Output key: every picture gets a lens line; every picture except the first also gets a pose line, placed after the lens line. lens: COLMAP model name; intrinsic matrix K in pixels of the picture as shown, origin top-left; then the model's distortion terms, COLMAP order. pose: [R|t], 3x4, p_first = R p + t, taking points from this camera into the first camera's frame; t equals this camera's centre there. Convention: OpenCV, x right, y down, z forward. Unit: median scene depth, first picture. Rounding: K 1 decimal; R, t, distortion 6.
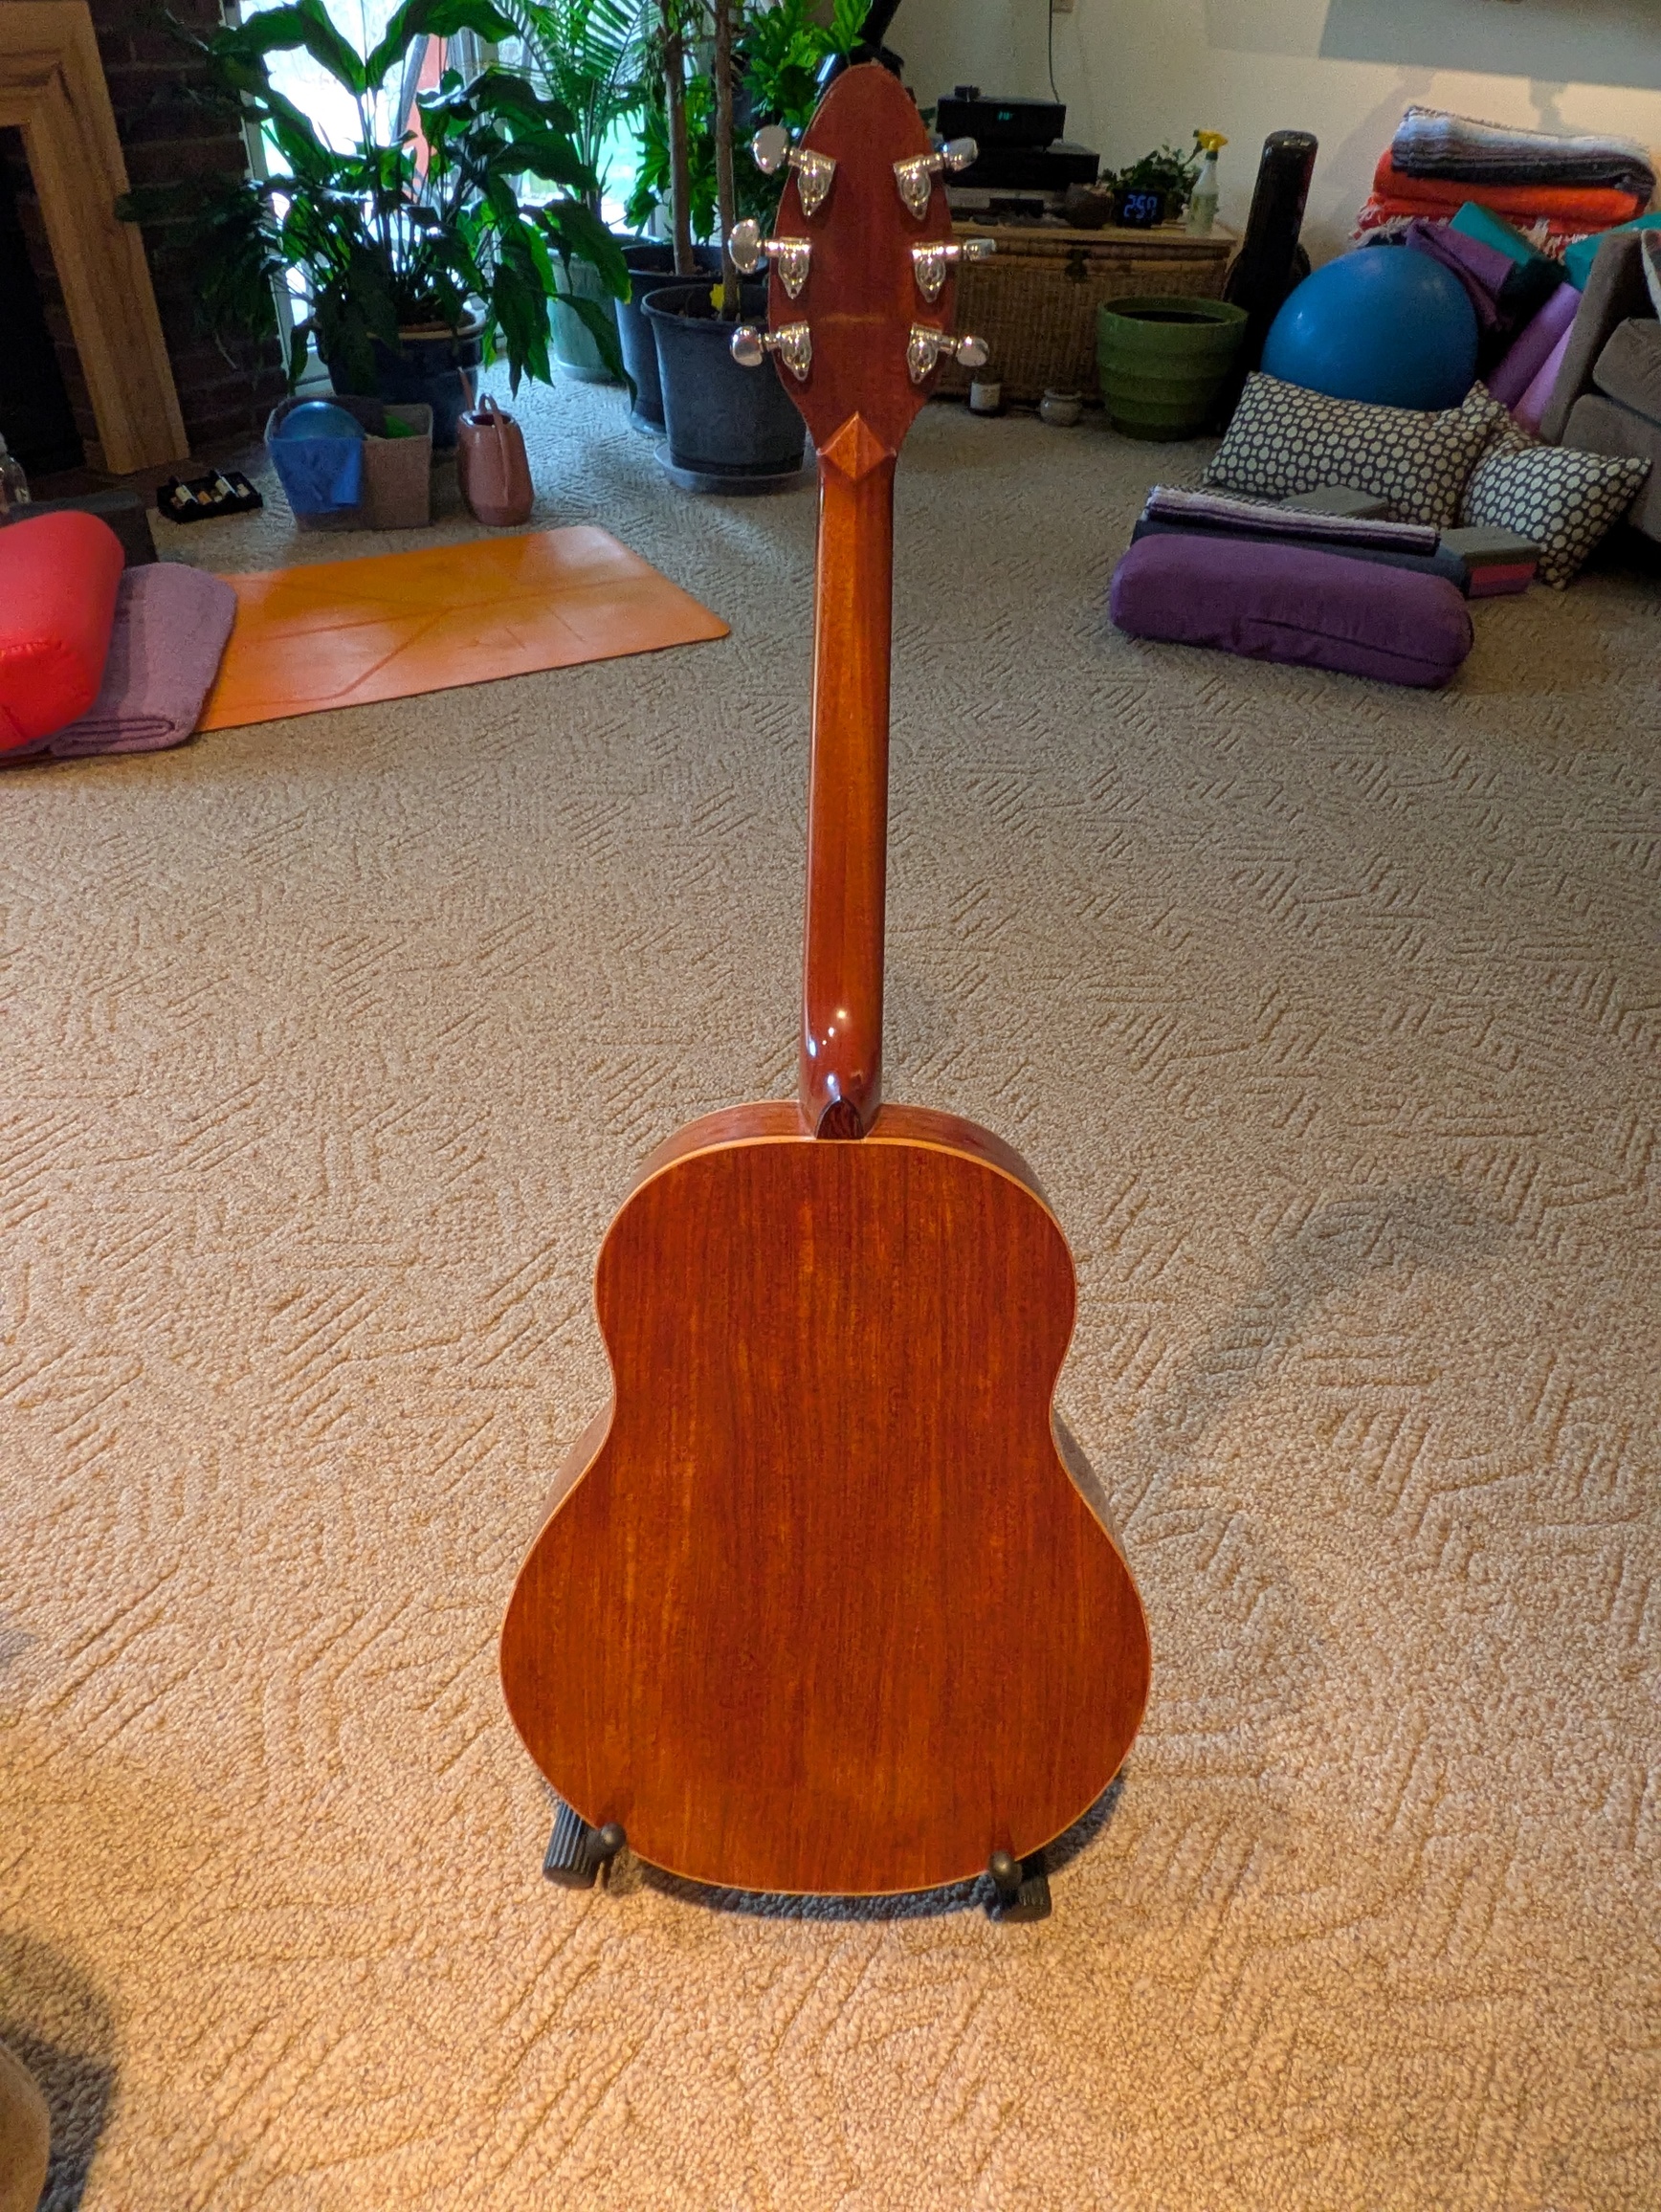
lens RADIAL K [[1465.6, 0, 828.1], [0, 1465.6, 1119.3], [0, 0, 1]] dist [0.007538, -0.012768]
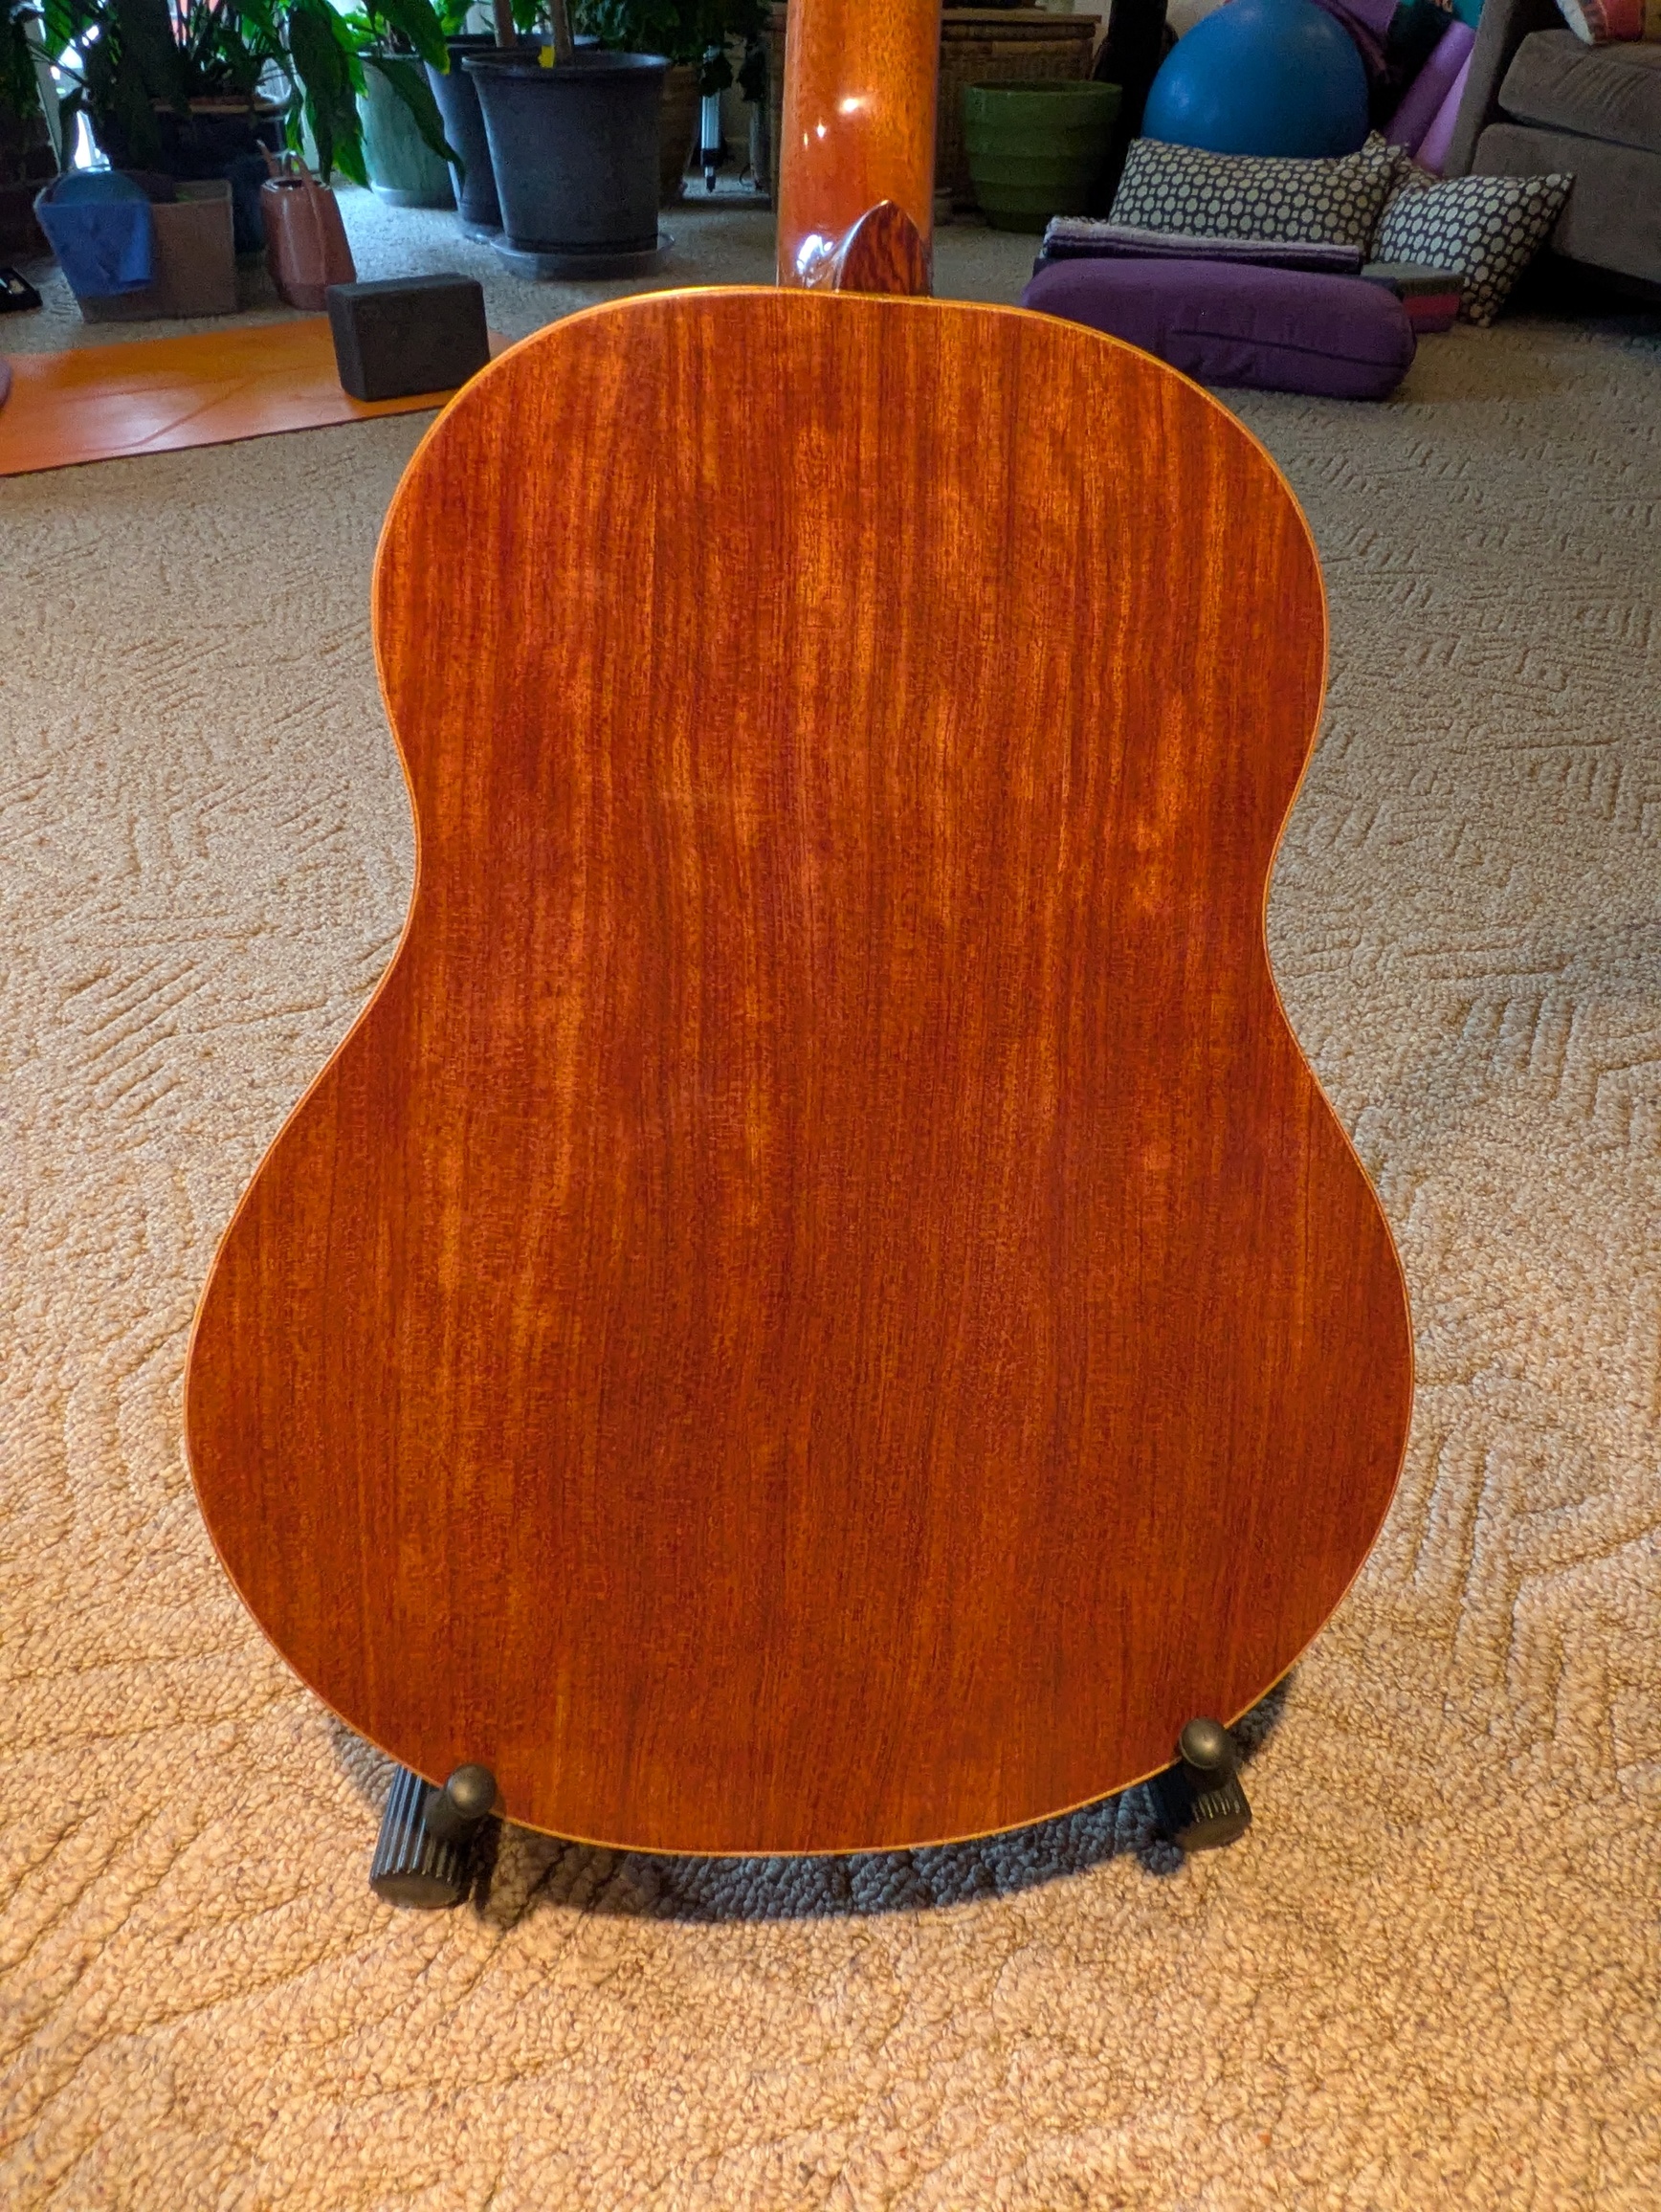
lens RADIAL K [[1465.6, 0, 827.8], [0, 1465.6, 1121.8], [0, 0, 1]] dist [0.007538, -0.012768]
pose [[0.993894, -0.087302, 0.067476, -0.046577], [0.087366, 0.996174, 0.002000, 0.211178], [-0.067392, 0.003908, 0.997719, 0.211537]]
